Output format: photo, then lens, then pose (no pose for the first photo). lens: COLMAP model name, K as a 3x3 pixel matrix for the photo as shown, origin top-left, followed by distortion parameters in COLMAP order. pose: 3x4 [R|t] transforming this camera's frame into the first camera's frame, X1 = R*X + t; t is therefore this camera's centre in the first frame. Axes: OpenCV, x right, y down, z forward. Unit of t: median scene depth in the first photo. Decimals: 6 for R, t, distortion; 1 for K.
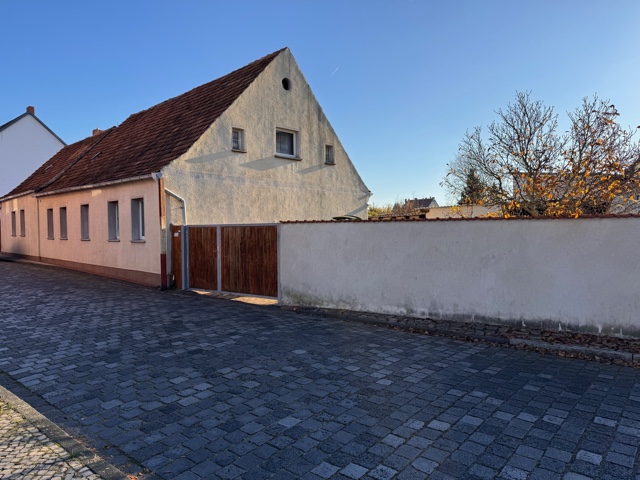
lens RADIAL K [[428.6, 0, 319.0], [0, 428.6, 241.4], [0, 0, 1]] dist [0.064395, -0.024147]
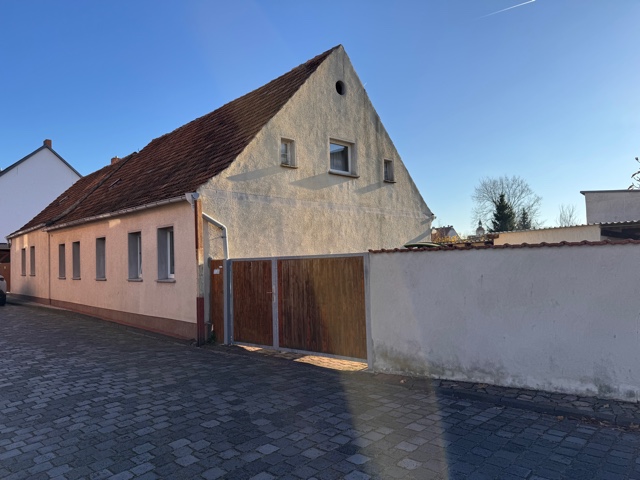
lens RADIAL K [[428.6, 0, 322.1], [0, 428.6, 242.0], [0, 0, 1]] dist [0.064395, -0.024147]
pose [[0.999481, -0.022542, -0.022997, -0.107321], [0.020861, 0.997268, -0.070855, -0.008934], [0.024531, 0.070339, 0.997221, 0.204167]]
